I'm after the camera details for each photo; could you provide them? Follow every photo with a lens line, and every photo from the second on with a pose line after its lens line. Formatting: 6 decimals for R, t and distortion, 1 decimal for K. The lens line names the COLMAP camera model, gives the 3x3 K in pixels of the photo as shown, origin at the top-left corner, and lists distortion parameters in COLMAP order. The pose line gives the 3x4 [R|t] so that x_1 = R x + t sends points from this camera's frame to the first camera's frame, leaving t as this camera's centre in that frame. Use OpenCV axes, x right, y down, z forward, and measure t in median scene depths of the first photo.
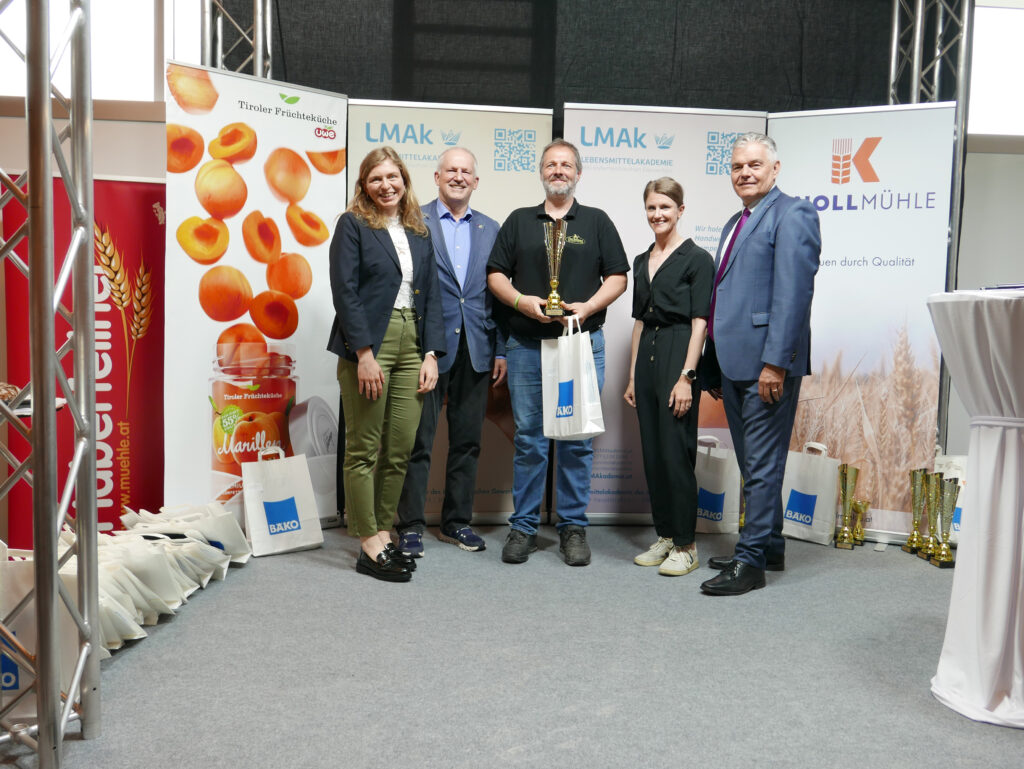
lens RADIAL K [[920.5, 0, 514.1], [0, 920.5, 384.8], [0, 0, 1]] dist [-0.004447, 0.002576]
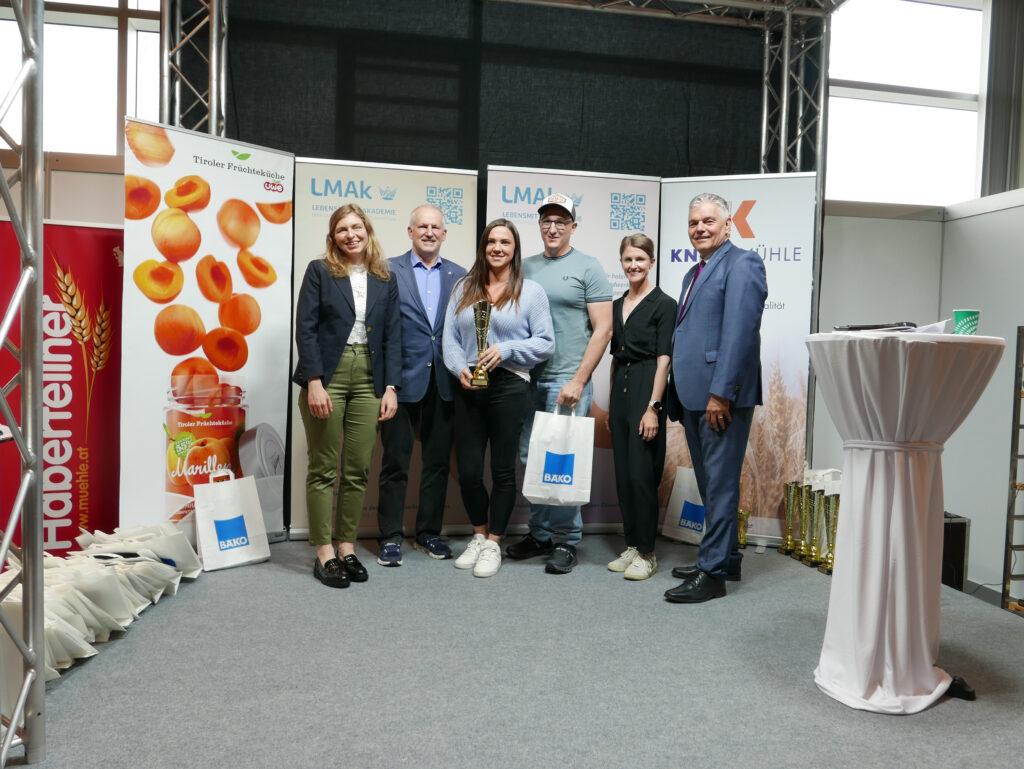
lens RADIAL K [[781.2, 0, 512.2], [0, 781.2, 383.0], [0, 0, 1]] dist [-0.012112, 0.002554]
pose [[0.995826, -0.001140, 0.091269, -0.004227], [0.003944, 0.999525, -0.030554, -0.005705], [-0.091191, 0.030786, 0.995357, 0.040309]]
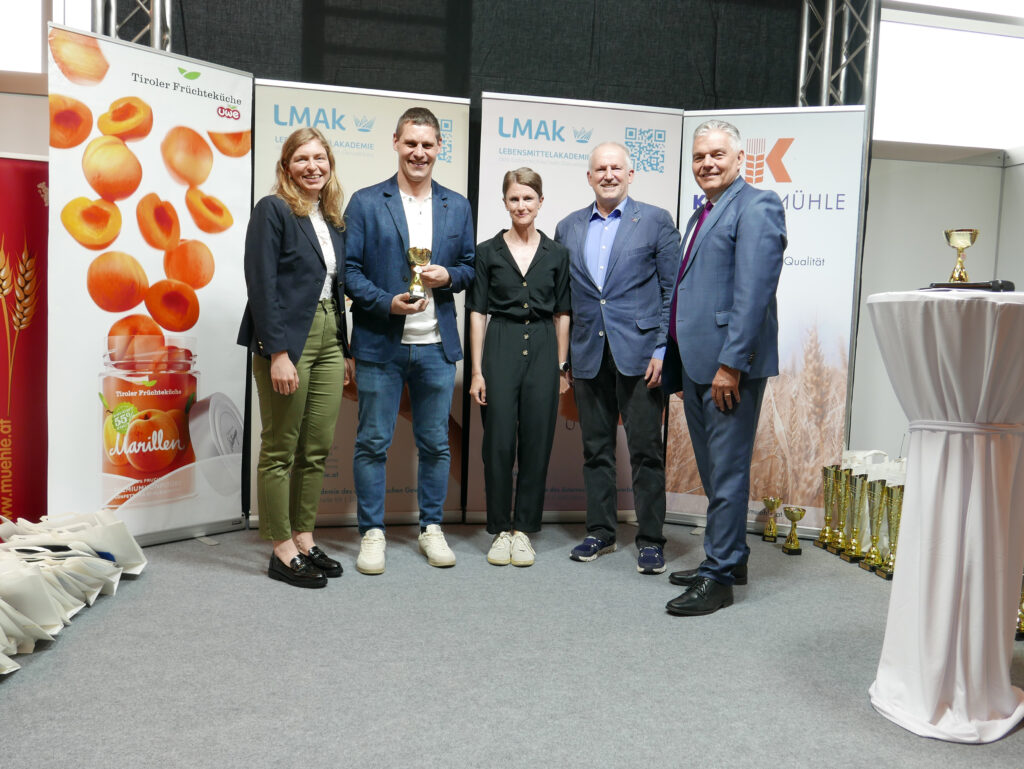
lens RADIAL K [[863.0, 0, 511.7], [0, 863.0, 383.1], [0, 0, 1]] dist [-0.007801, -0.000544]
pose [[0.993697, 0.003421, 0.112043, -0.016364], [-0.004542, 0.999942, 0.009749, -0.007388], [-0.112003, -0.010196, 0.993656, 0.090618]]
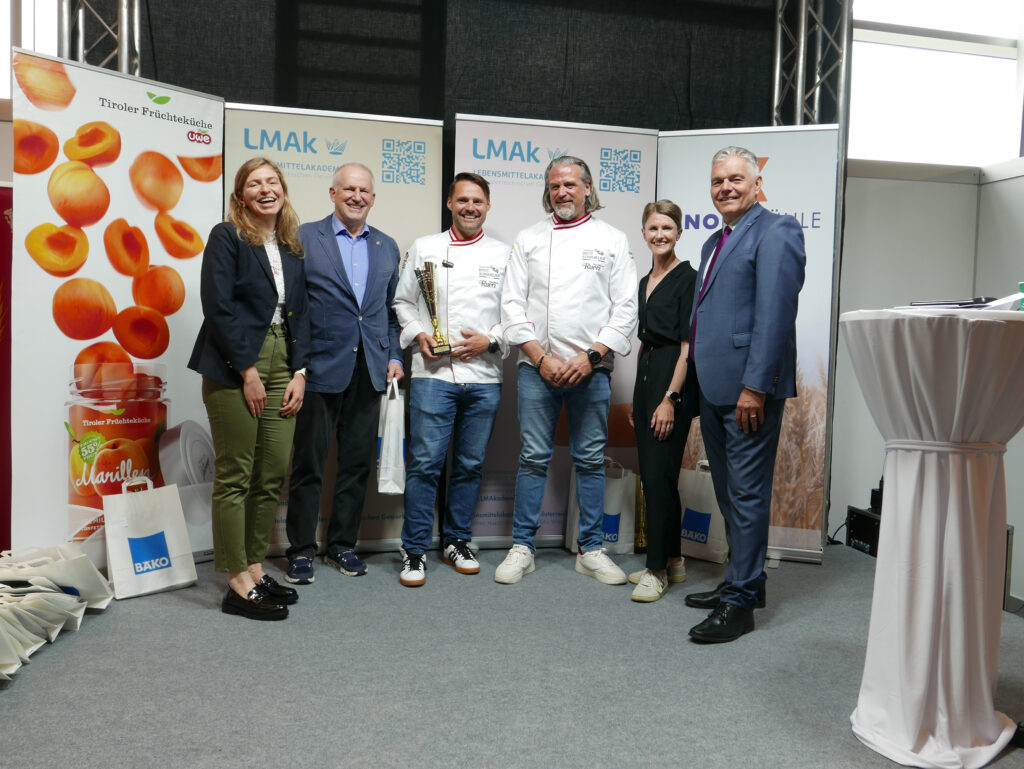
lens RADIAL K [[863.5, 0, 512.0], [0, 863.5, 384.5], [0, 0, 1]] dist [-0.011404, 0.007754]
pose [[0.992256, -0.006534, 0.124041, -0.000604], [0.008324, 0.999869, -0.013917, -0.008762], [-0.123934, 0.014842, 0.992180, 0.100749]]
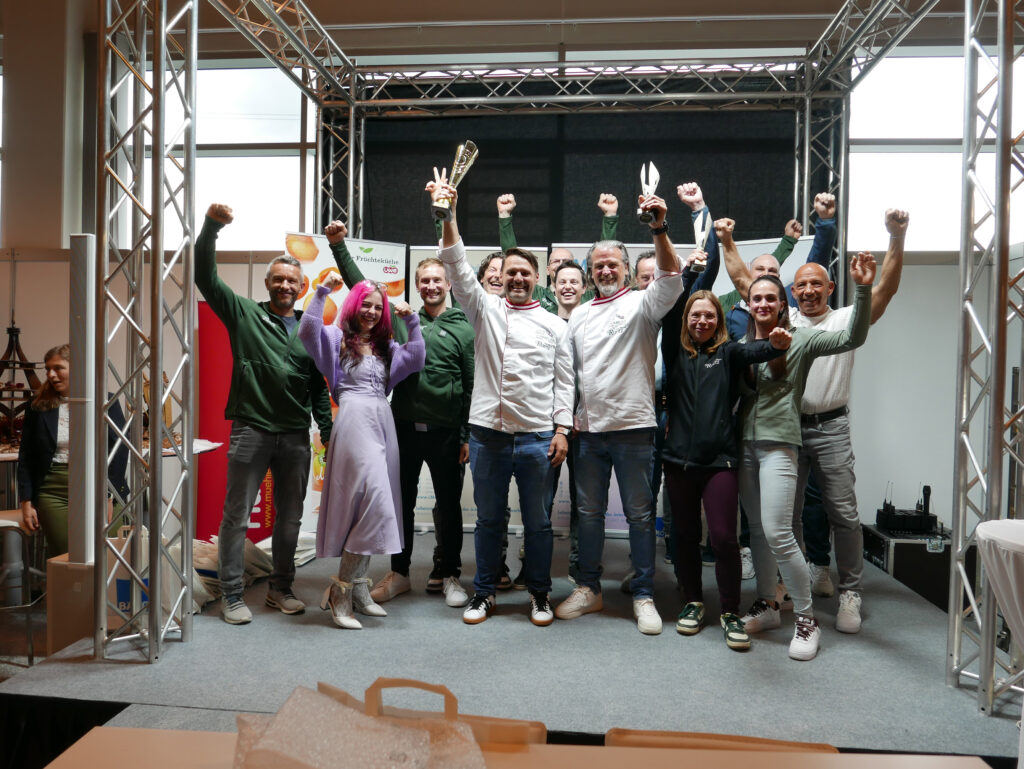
lens RADIAL K [[739.0, 0, 513.8], [0, 739.0, 383.9], [0, 0, 1]] dist [-0.013854, 0.003315]
pose [[0.983895, -0.000306, -0.178748, 0.217036], [-0.009809, 0.998399, -0.055699, -0.018811], [0.178479, 0.056555, 0.982317, -0.158778]]
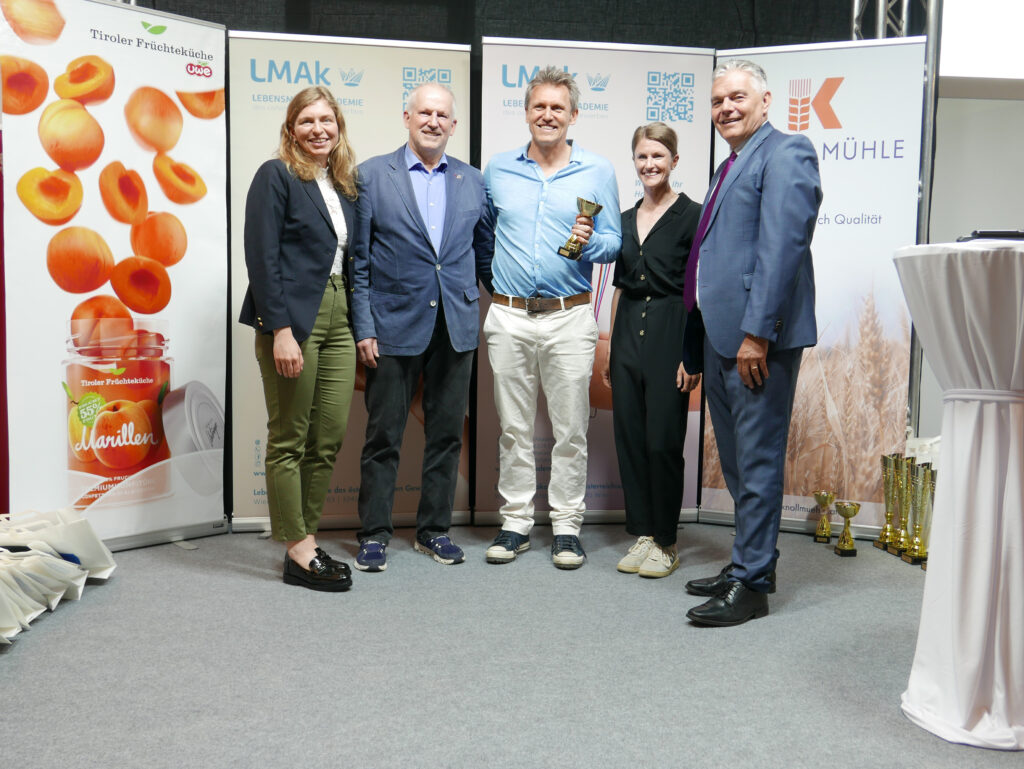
lens RADIAL K [[1017.0, 0, 512.0], [0, 1017.0, 384.5], [0, 0, 1]] dist [0.000059, -0.004244]
pose [[0.998280, -0.014070, 0.056918, 0.024513], [0.013316, 0.999819, 0.013607, 0.007069], [-0.057099, -0.012826, 0.998286, 0.045960]]
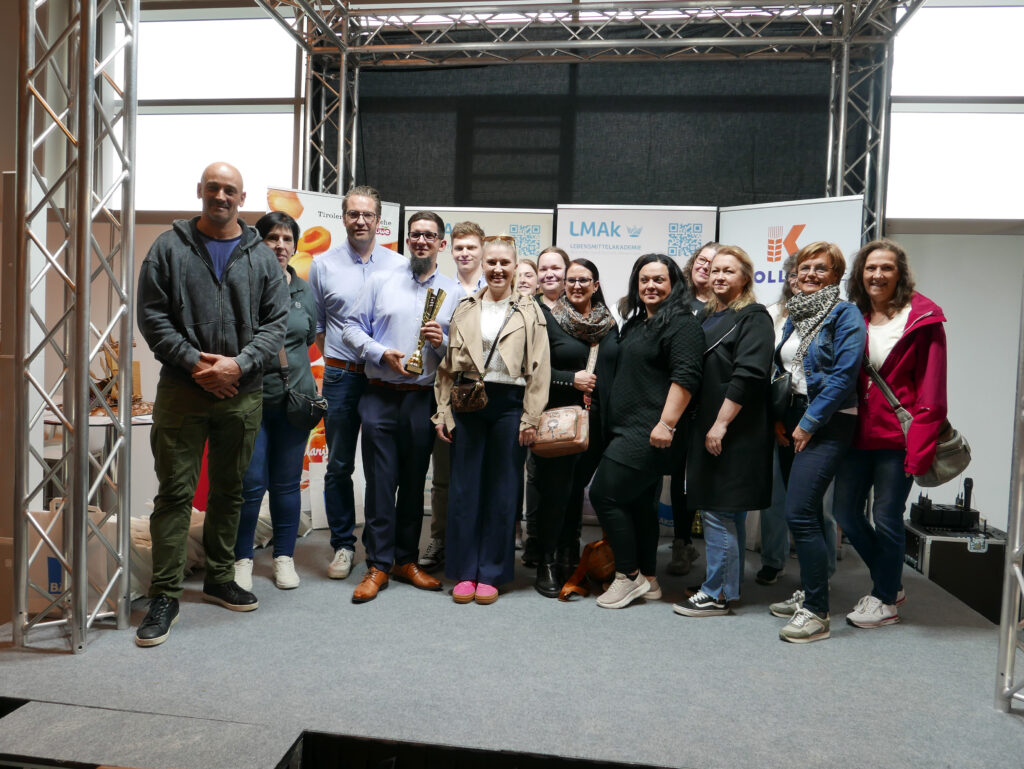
lens RADIAL K [[739.0, 0, 513.8], [0, 739.0, 383.9], [0, 0, 1]] dist [-0.013854, 0.003315]
pose [[0.976971, 0.021377, -0.212300, 0.238578], [-0.030495, 0.998743, -0.039770, -0.001439], [0.211183, 0.045328, 0.976395, -0.052589]]
